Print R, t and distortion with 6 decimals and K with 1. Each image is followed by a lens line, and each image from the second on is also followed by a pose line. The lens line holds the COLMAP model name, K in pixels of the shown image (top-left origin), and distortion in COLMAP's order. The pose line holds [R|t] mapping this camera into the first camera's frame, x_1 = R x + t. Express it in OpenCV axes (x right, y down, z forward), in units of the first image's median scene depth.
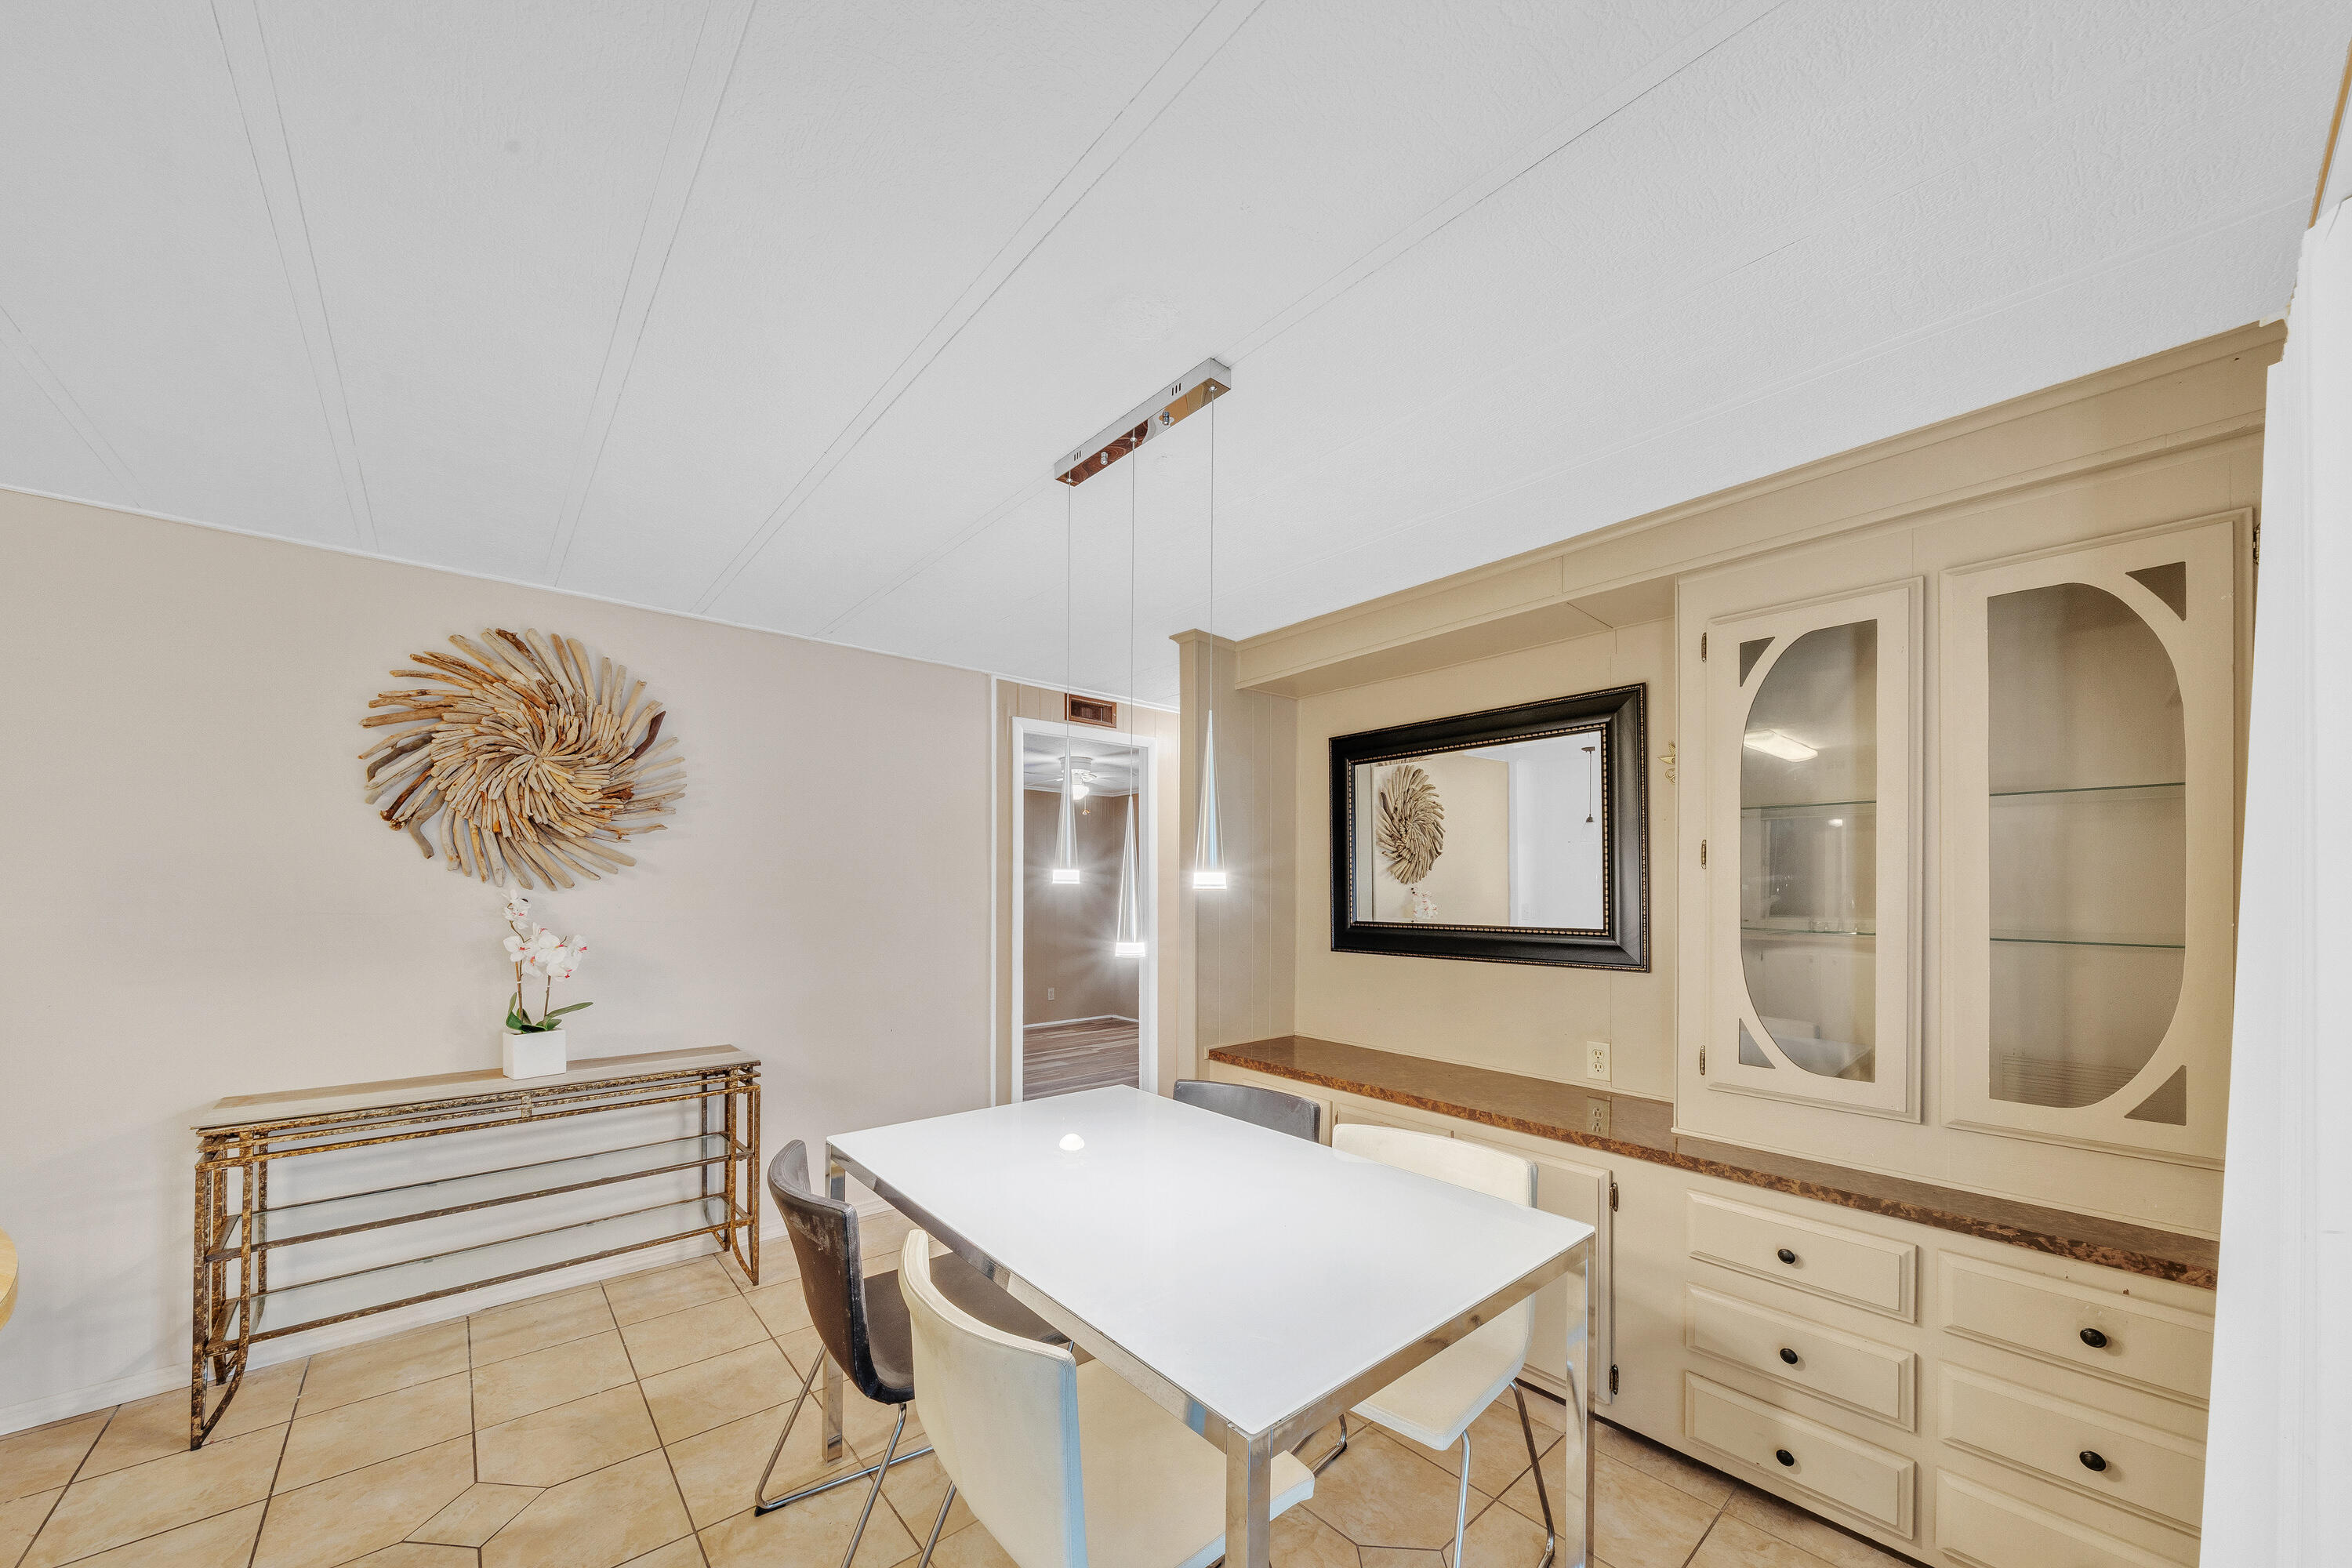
lens RADIAL K [[827.0, 0, 1175.3], [0, 827.0, 883.8], [0, 0, 1]] dist [-0.000672, -0.000062]
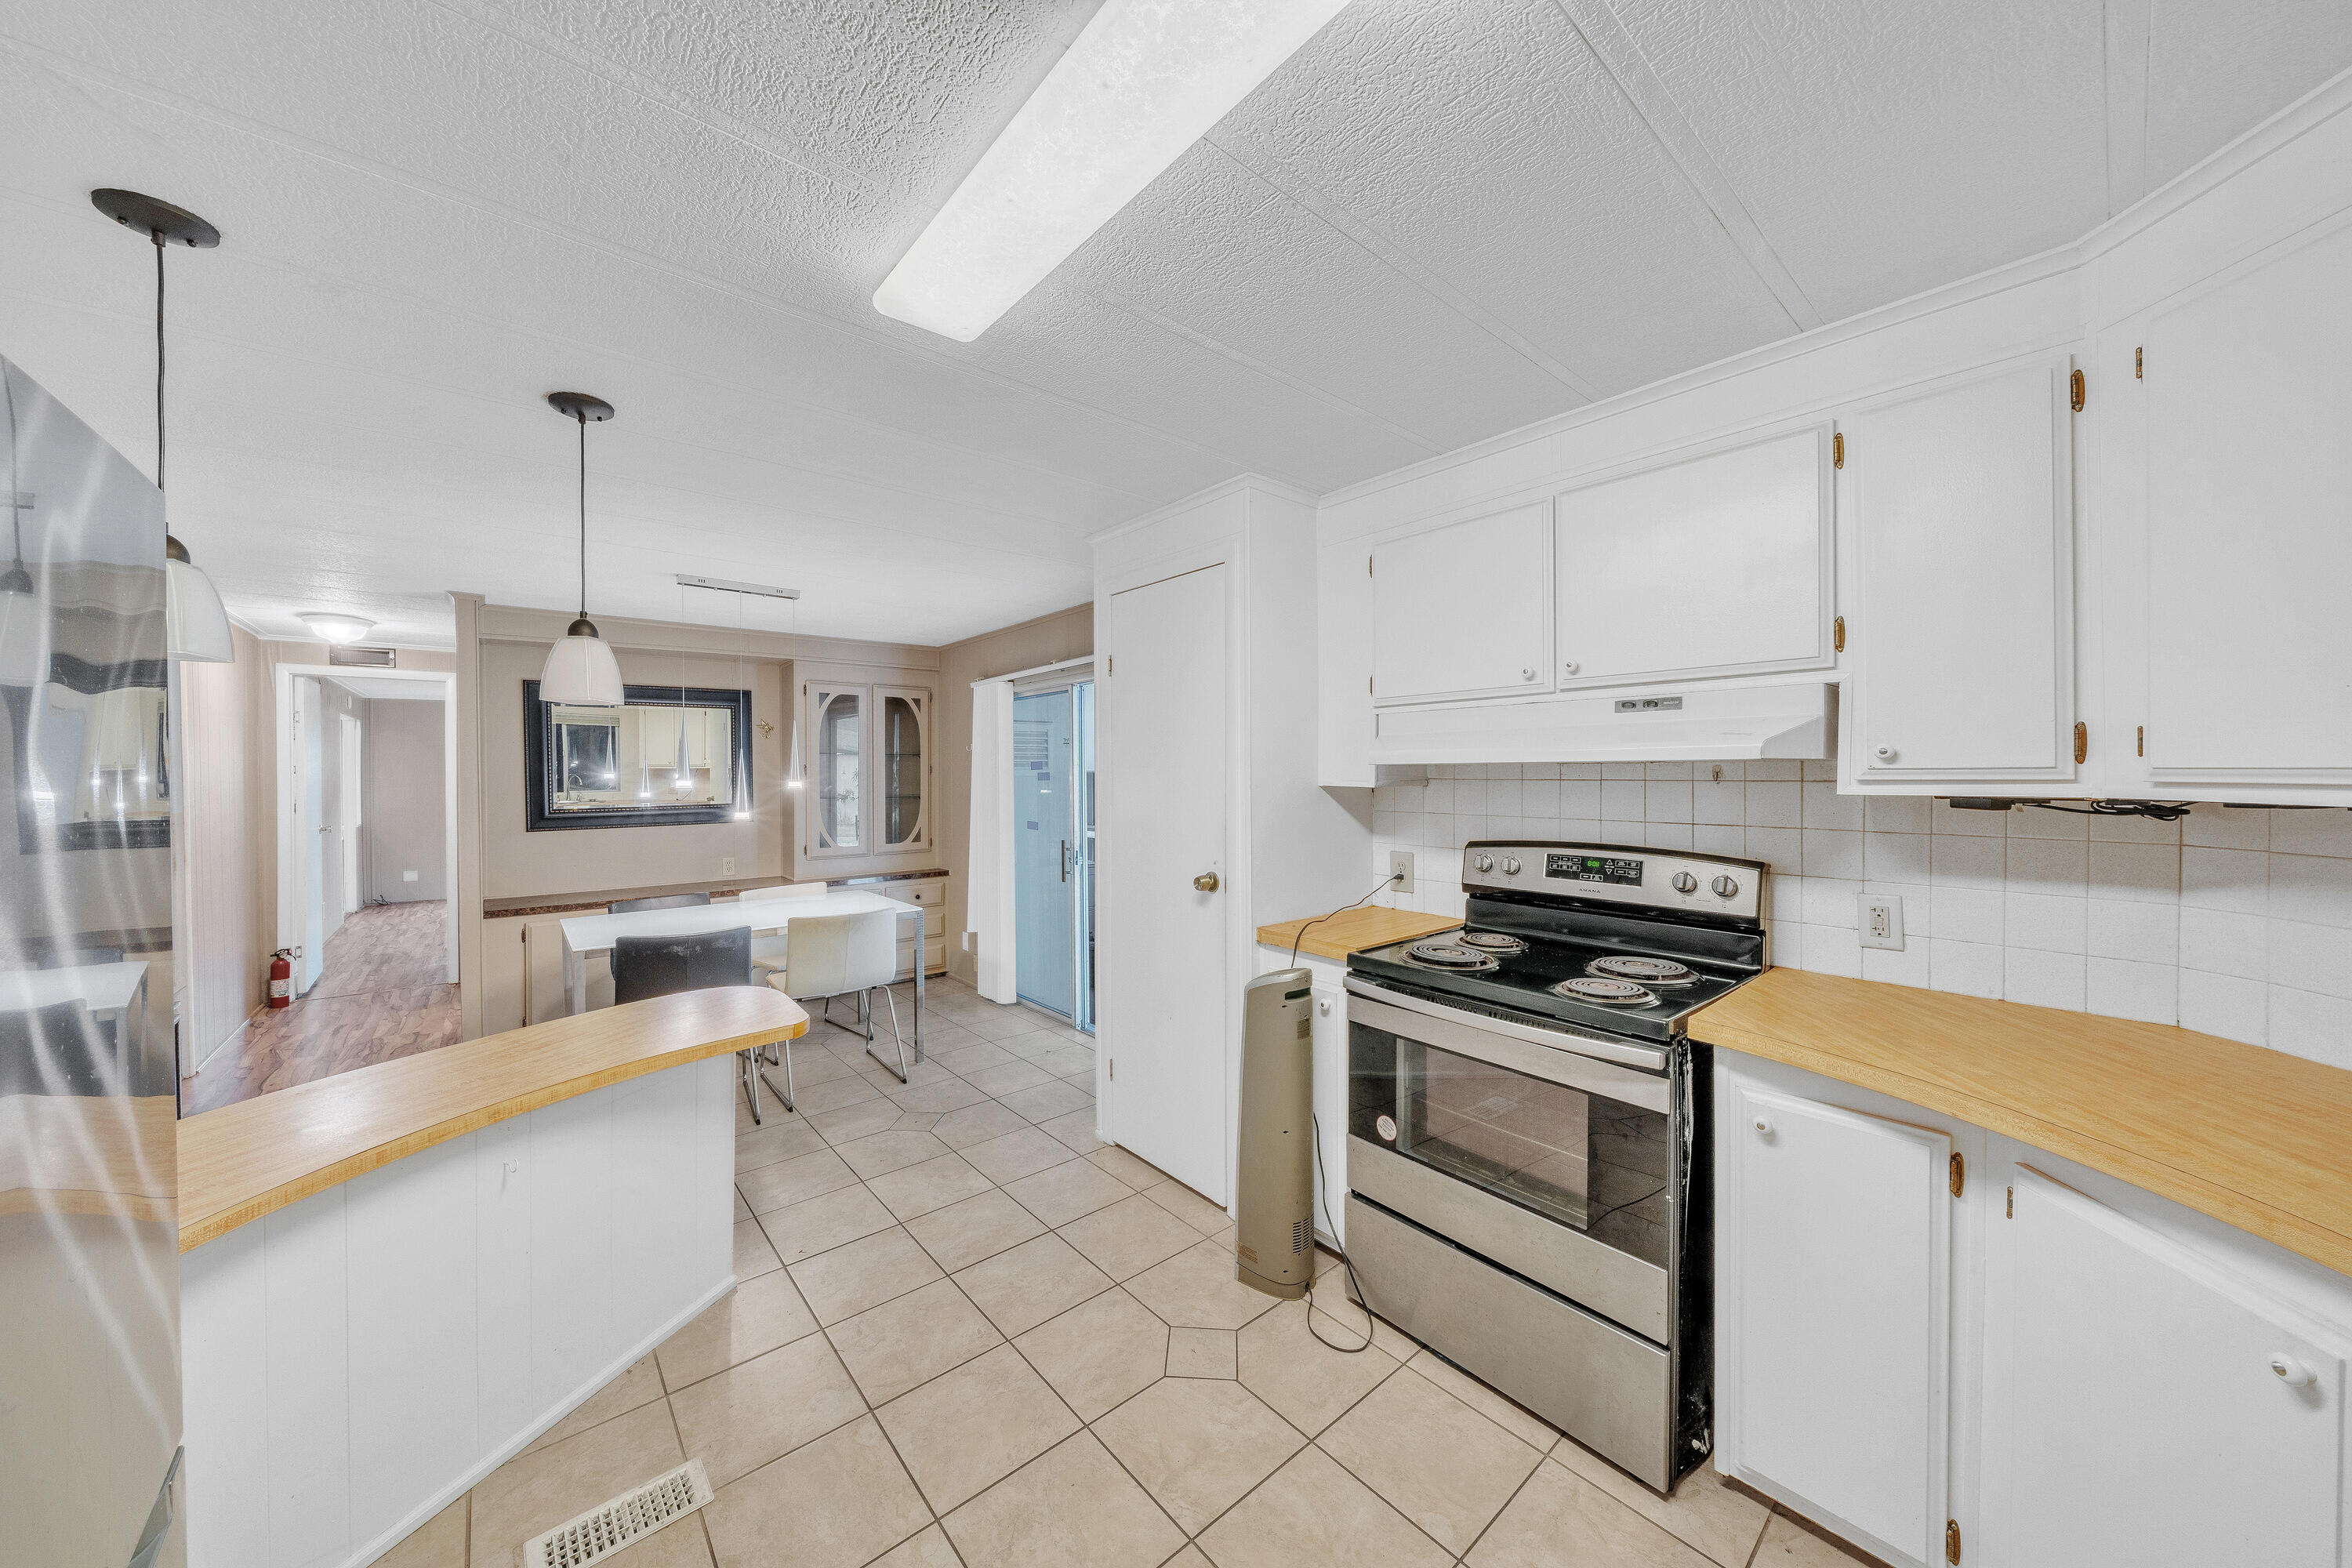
lens RADIAL K [[827.0, 0, 1179.7], [0, 827.0, 776.3], [0, 0, 1]] dist [-0.000672, -0.000062]
pose [[0.012972, -0.006610, 0.999894, -2.432039], [0.004173, 0.999970, 0.006557, -0.036213], [-0.999907, 0.004088, 0.013000, -0.258532]]
